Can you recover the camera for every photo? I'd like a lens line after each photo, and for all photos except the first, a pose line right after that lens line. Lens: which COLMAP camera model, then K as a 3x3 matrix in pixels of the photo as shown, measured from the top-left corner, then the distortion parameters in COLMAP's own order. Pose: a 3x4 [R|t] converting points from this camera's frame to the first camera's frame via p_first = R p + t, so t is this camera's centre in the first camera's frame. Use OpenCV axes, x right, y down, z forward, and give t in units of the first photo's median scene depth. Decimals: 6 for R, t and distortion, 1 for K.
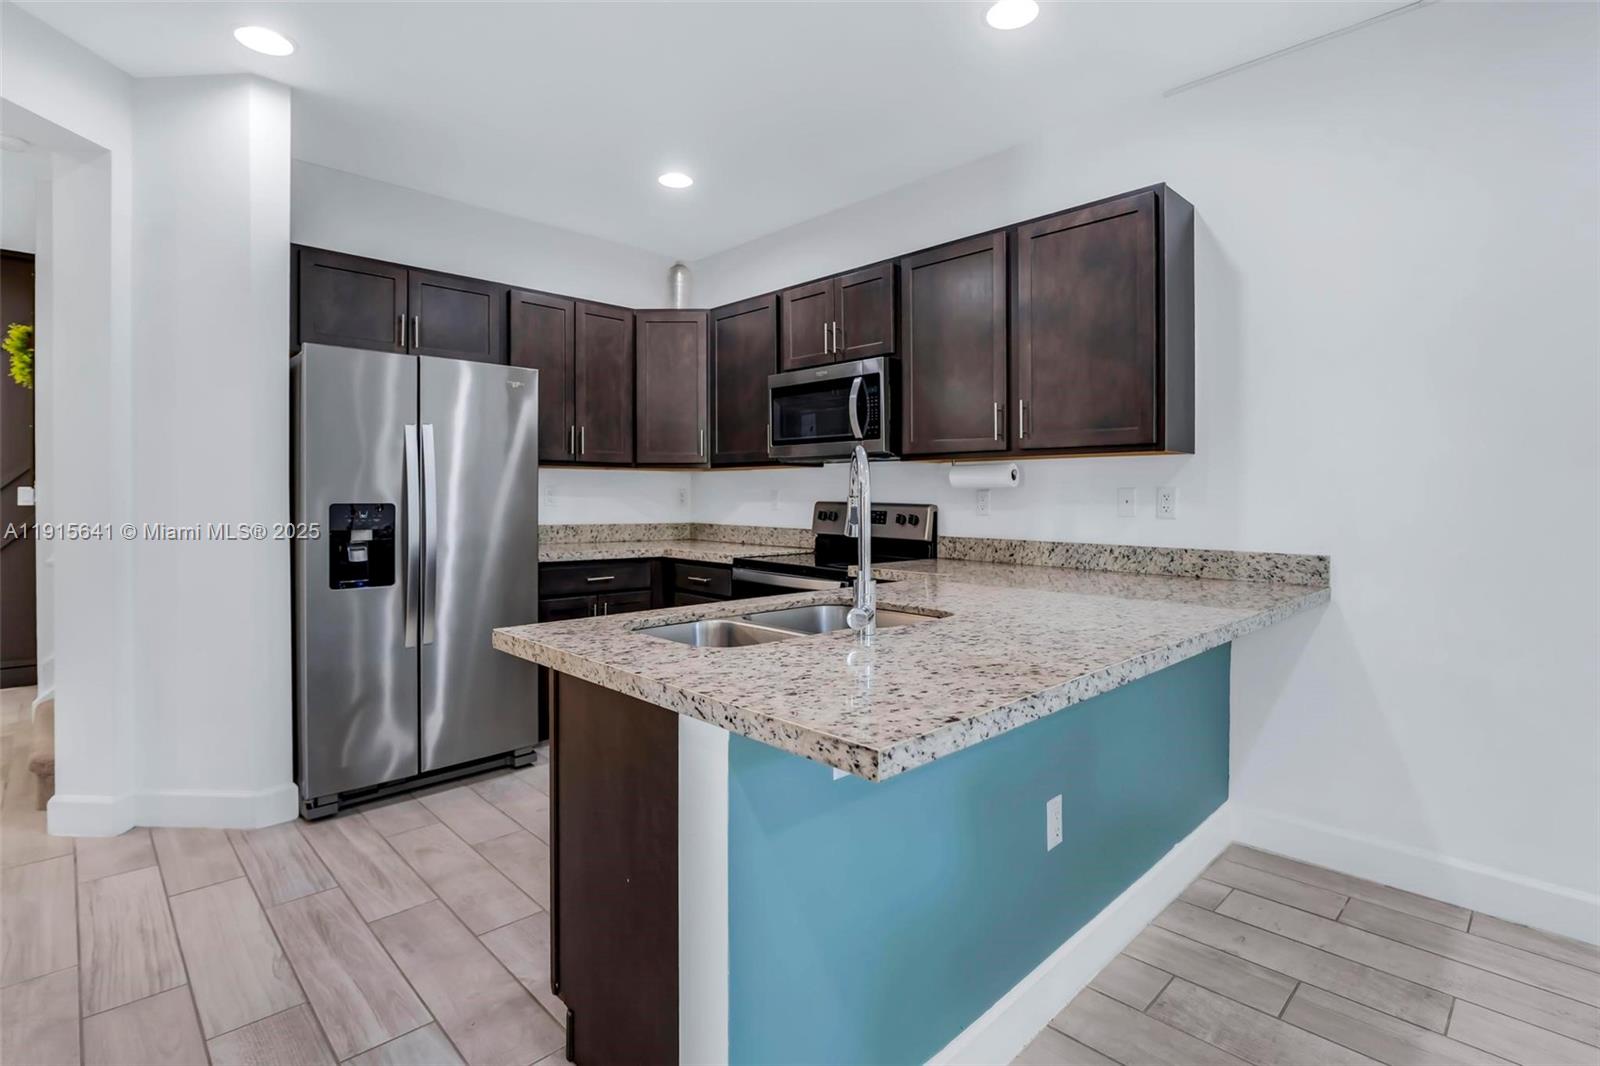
lens RADIAL K [[756.7, 0, 809.0], [0, 756.7, 507.4], [0, 0, 1]] dist [-0.022025, 0.003910]
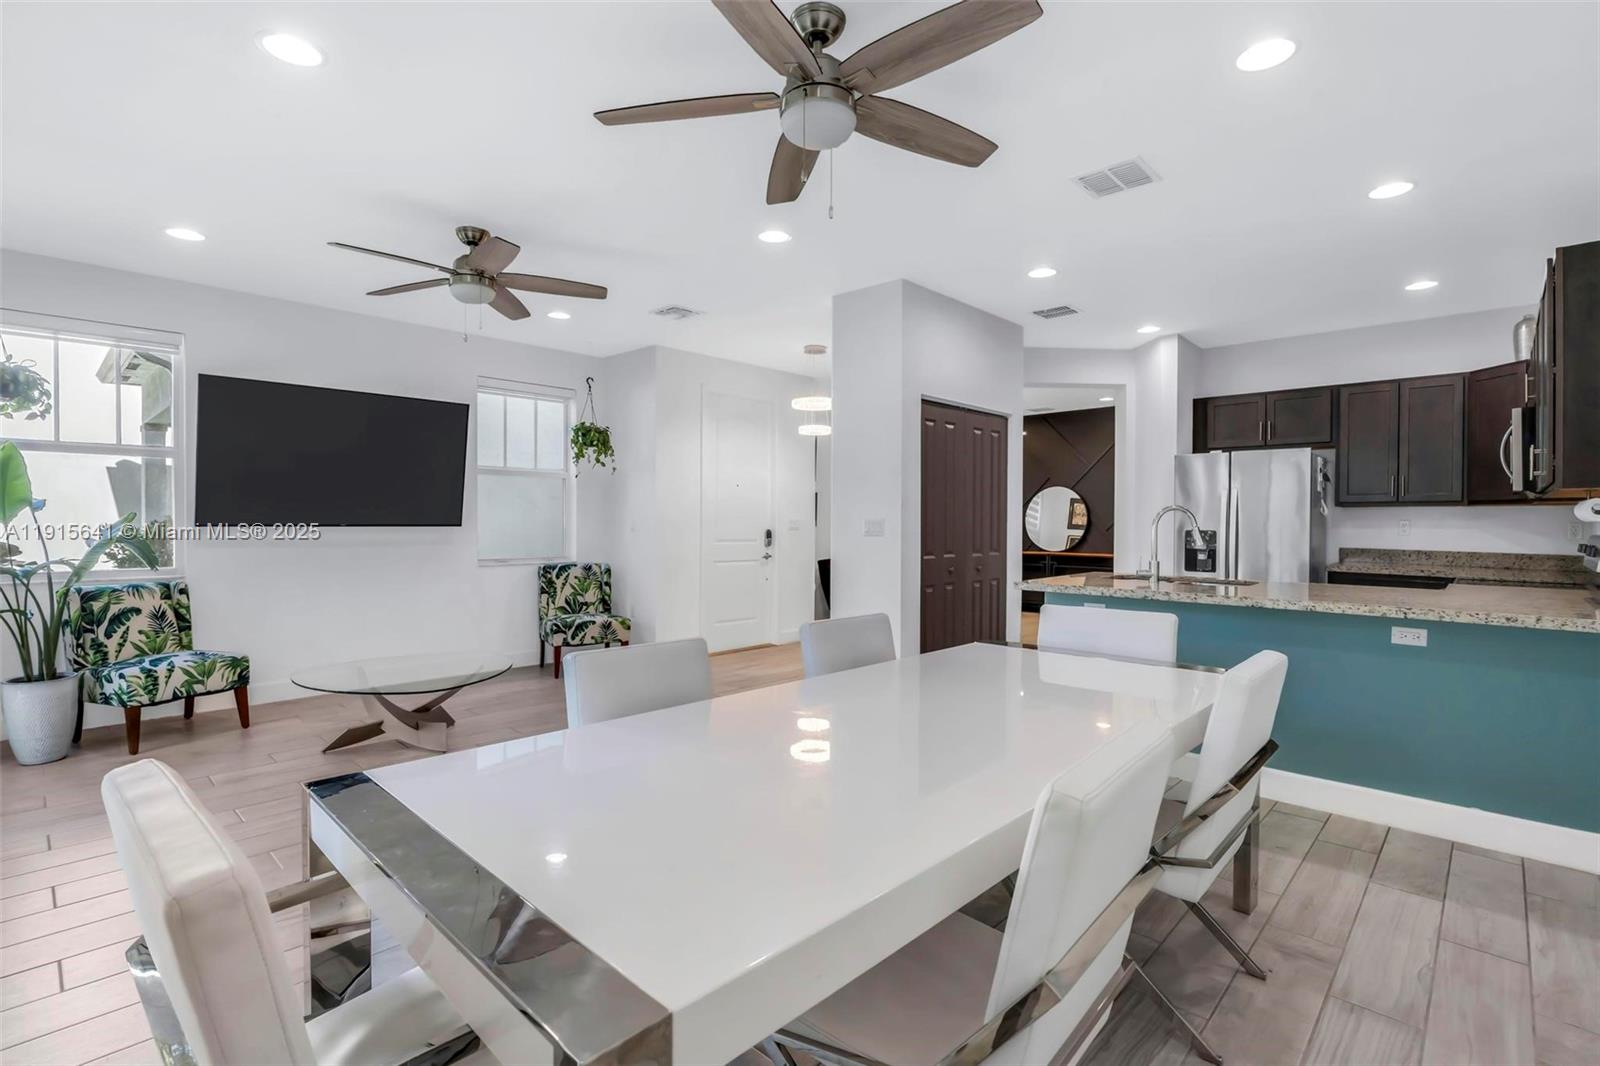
lens RADIAL K [[756.7, 0, 809.1], [0, 756.7, 530.1], [0, 0, 1]] dist [-0.022025, 0.003910]
pose [[0.049517, 0.009062, -0.998732, 1.167410], [-0.021139, 0.999744, 0.008023, 0.000526], [0.998550, 0.020715, 0.049696, -0.122851]]
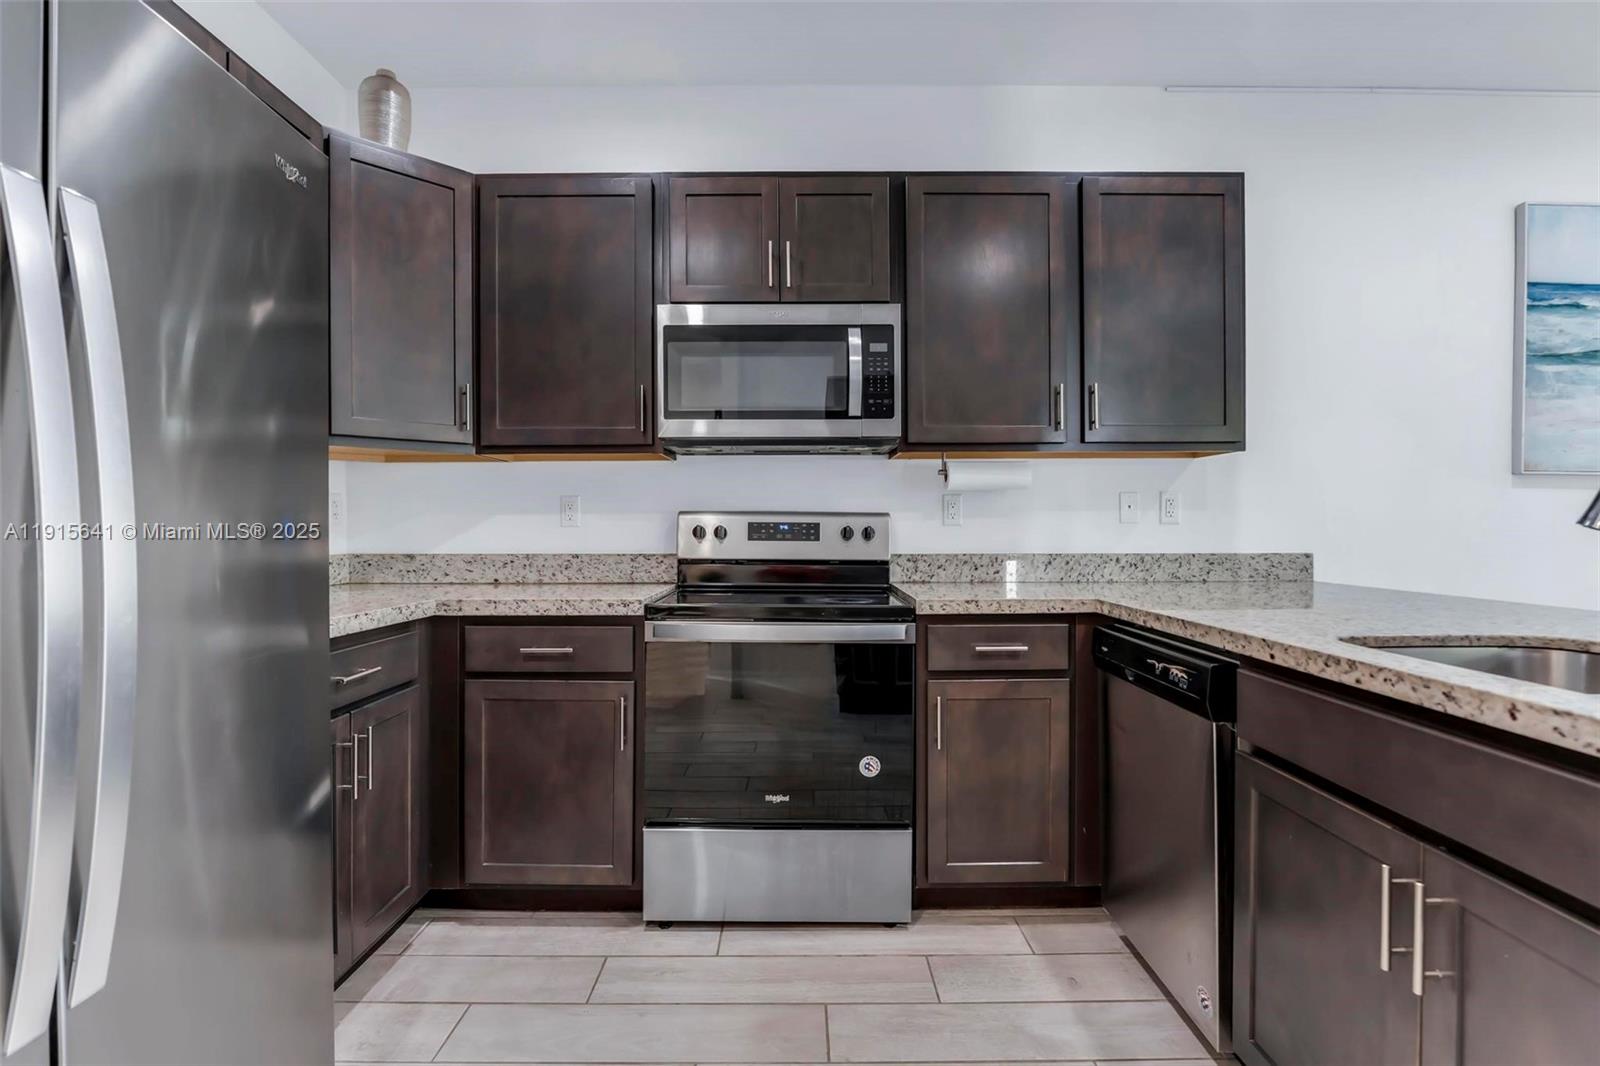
lens RADIAL K [[756.7, 0, 787.7], [0, 756.7, 524.9], [0, 0, 1]] dist [-0.022025, 0.003910]
pose [[0.701231, -0.006070, 0.712908, -0.480805], [0.016873, 0.999825, -0.008084, 0.013700], [-0.712735, 0.017698, 0.701210, 0.569692]]
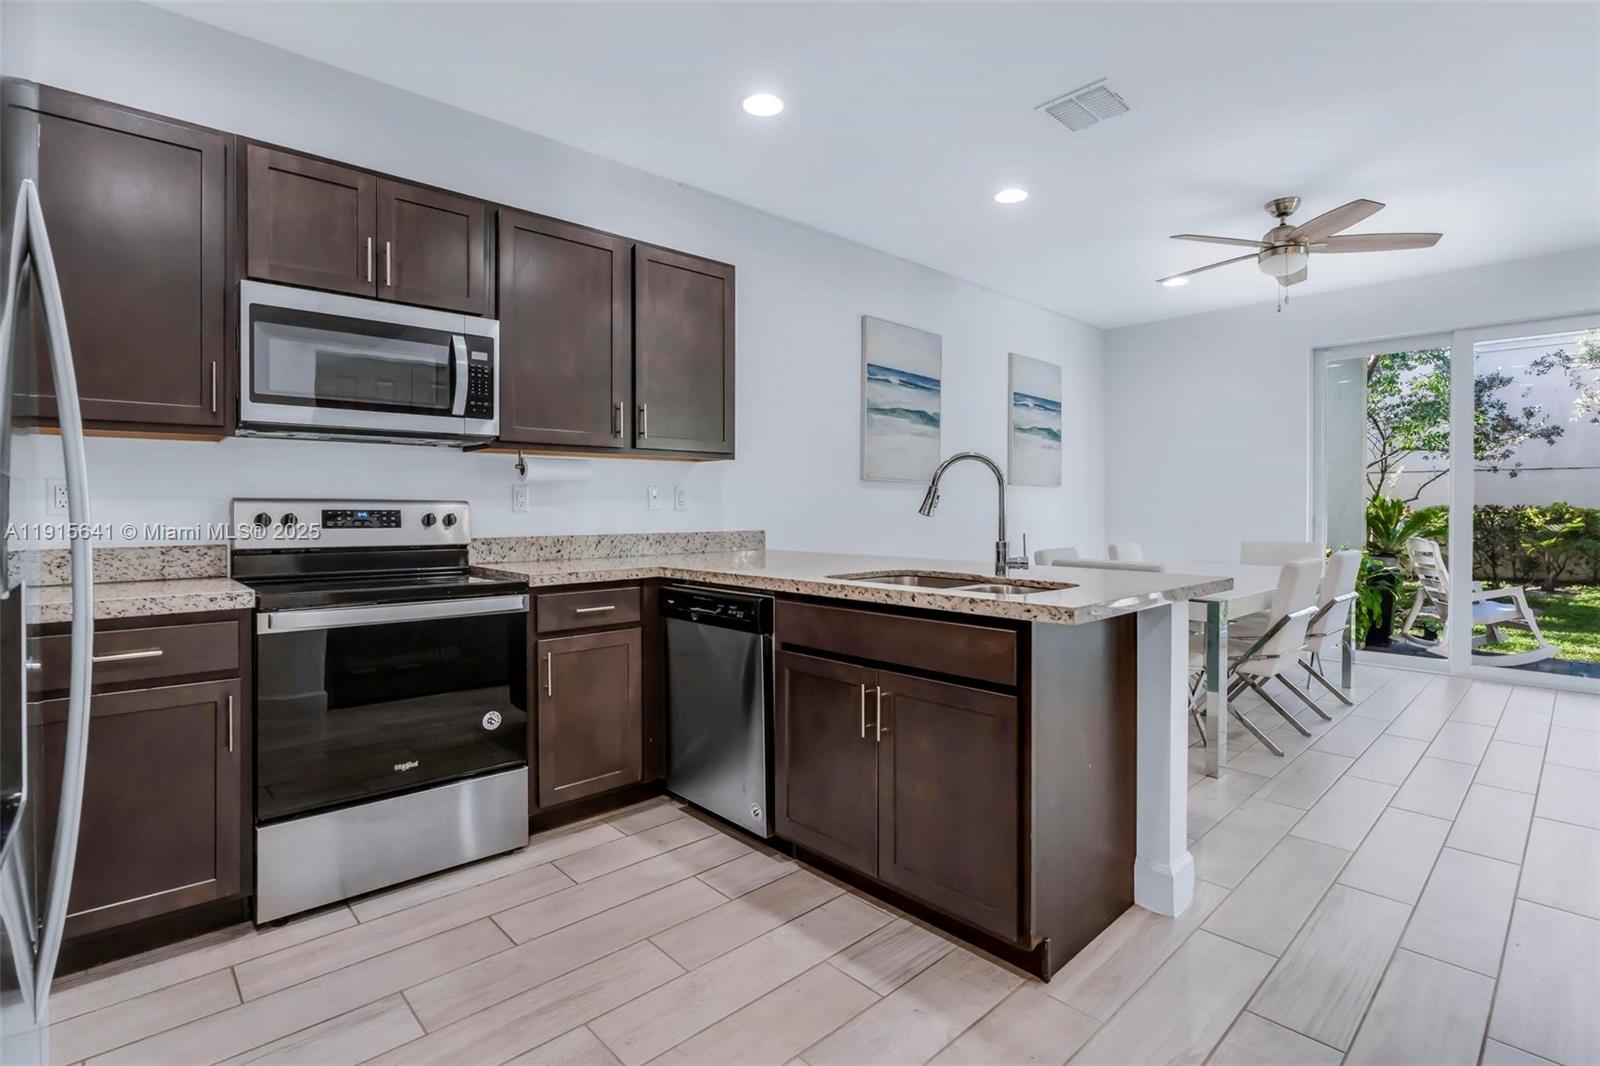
lens RADIAL K [[756.7, 0, 805.8], [0, 756.7, 504.1], [0, 0, 1]] dist [-0.022025, 0.003910]
pose [[0.026889, -0.000792, 0.999638, -0.703987], [0.018306, 0.999832, 0.000300, 0.006720], [-0.999471, 0.018291, 0.026899, 0.637299]]
